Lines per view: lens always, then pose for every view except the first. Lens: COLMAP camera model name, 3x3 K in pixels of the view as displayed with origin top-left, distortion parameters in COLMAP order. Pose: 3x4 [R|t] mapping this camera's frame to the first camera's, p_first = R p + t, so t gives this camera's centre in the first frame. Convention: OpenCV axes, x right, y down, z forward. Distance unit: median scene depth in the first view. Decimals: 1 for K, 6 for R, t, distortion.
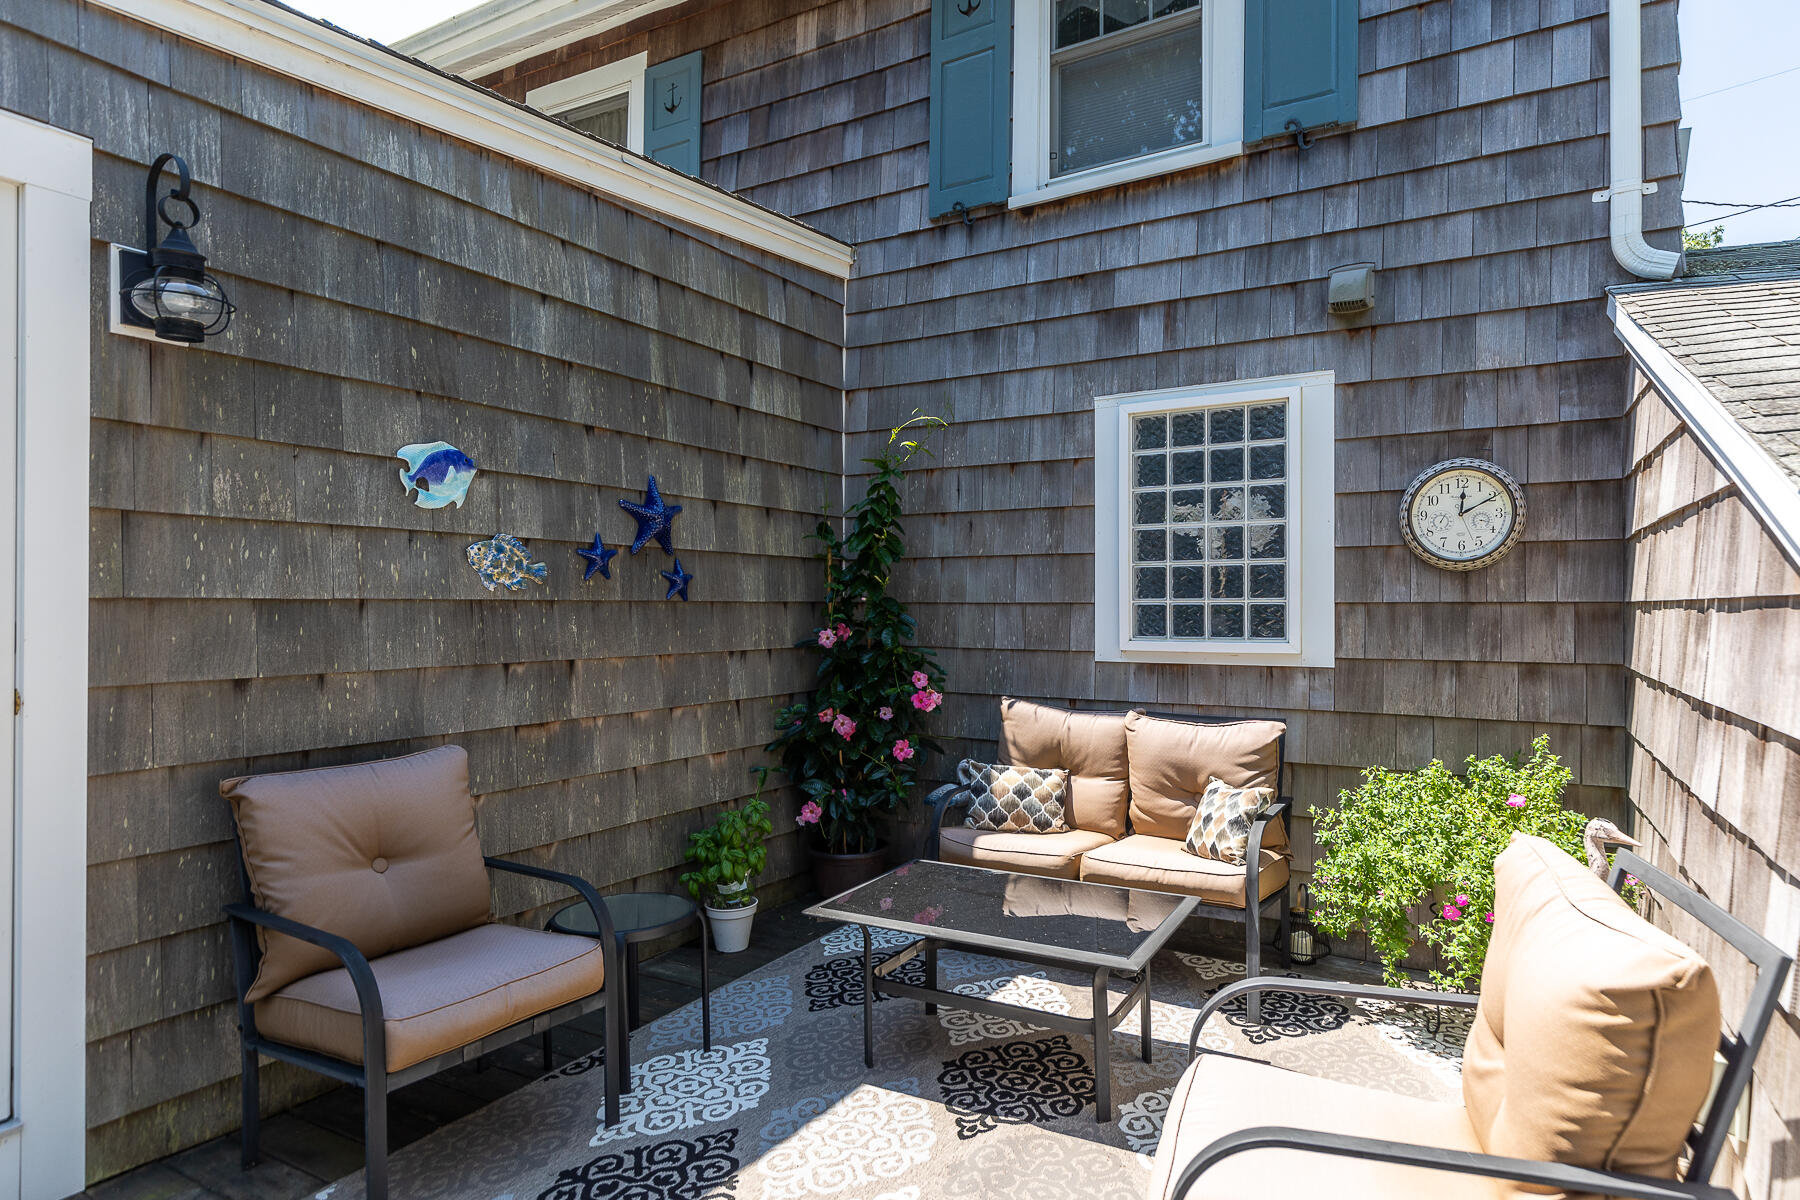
lens RADIAL K [[1017.7, 0, 900.7], [0, 1017.7, 601.3], [0, 0, 1]] dist [0.005667, 0.000223]
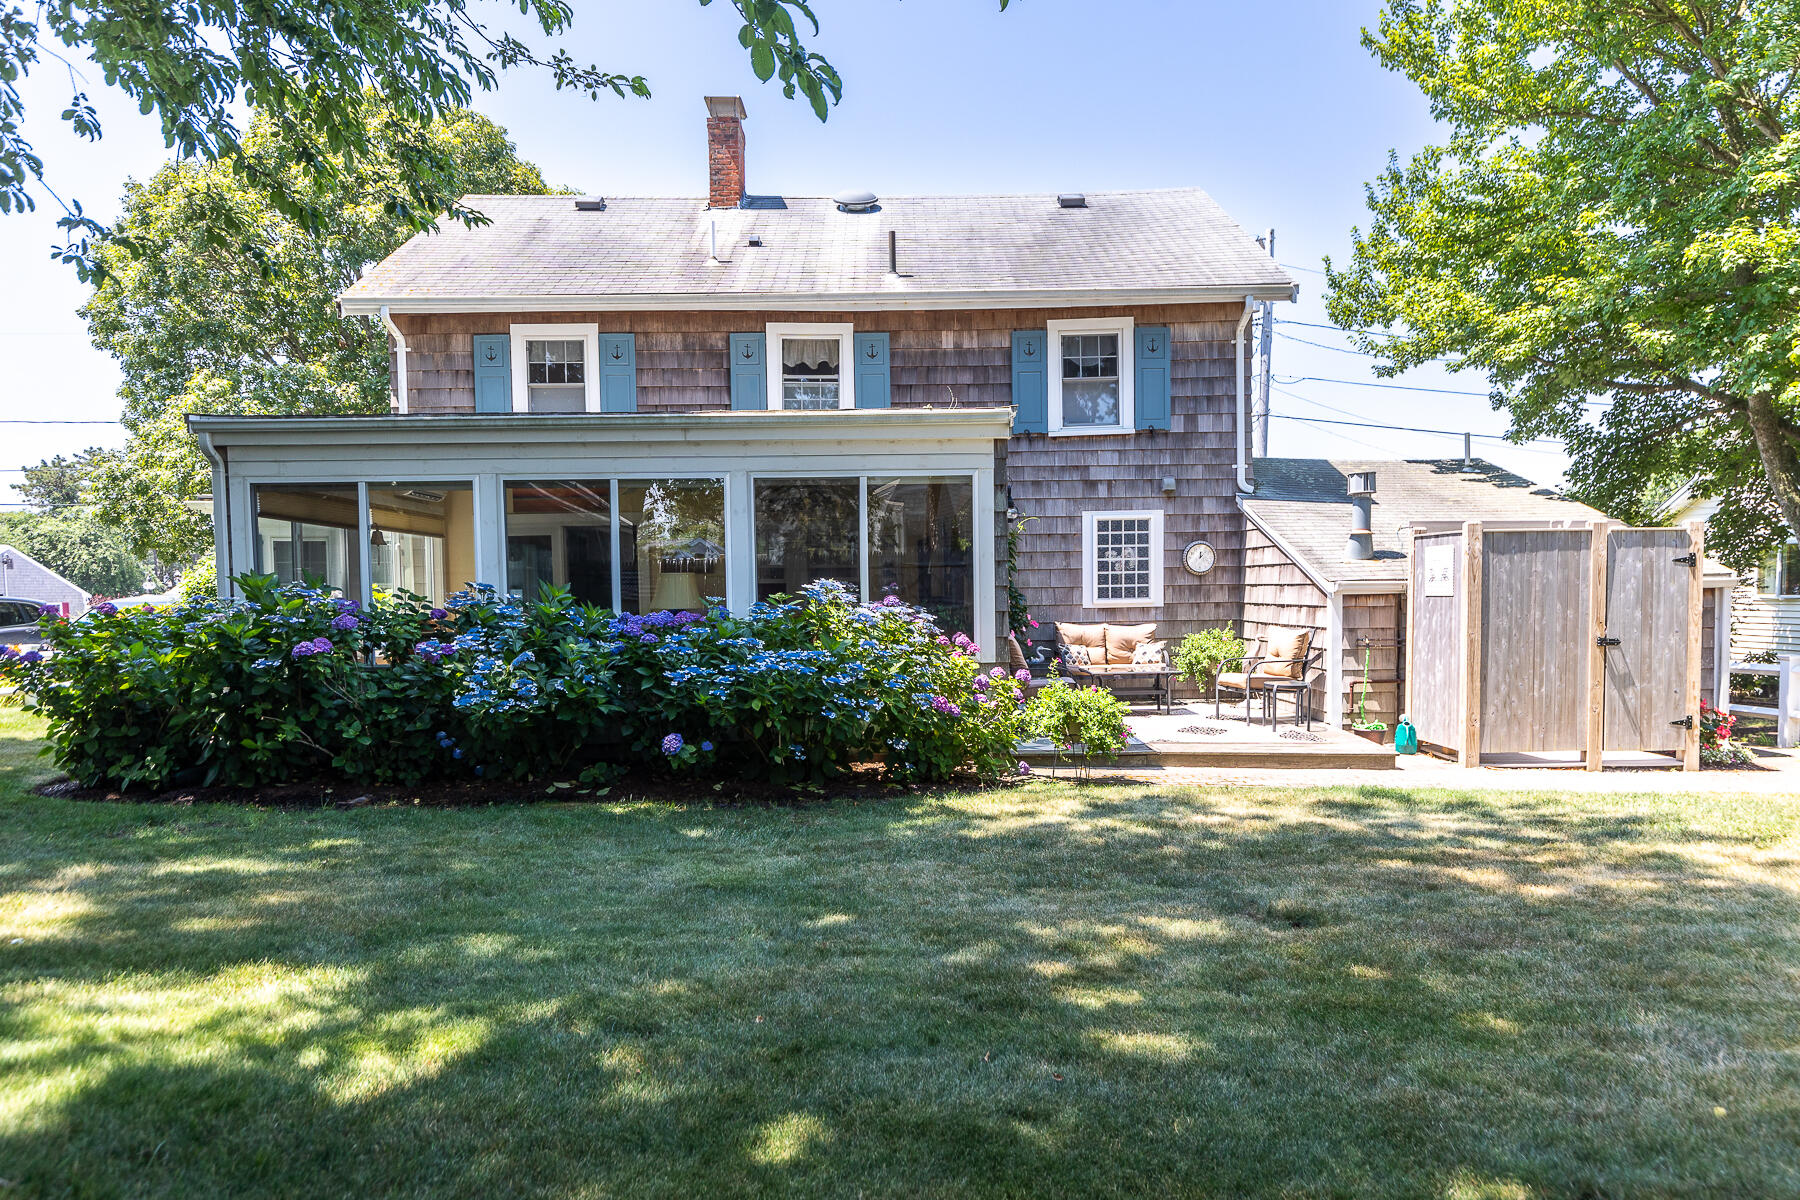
lens RADIAL K [[1193.7, 0, 900.7], [0, 1193.7, 604.9], [0, 0, 1]] dist [-0.001594, -0.000063]
pose [[0.858932, -0.036161, 0.510812, -1.987909], [0.014972, 0.998851, 0.045533, -0.109809], [-0.511871, -0.031462, 0.858486, -1.602079]]
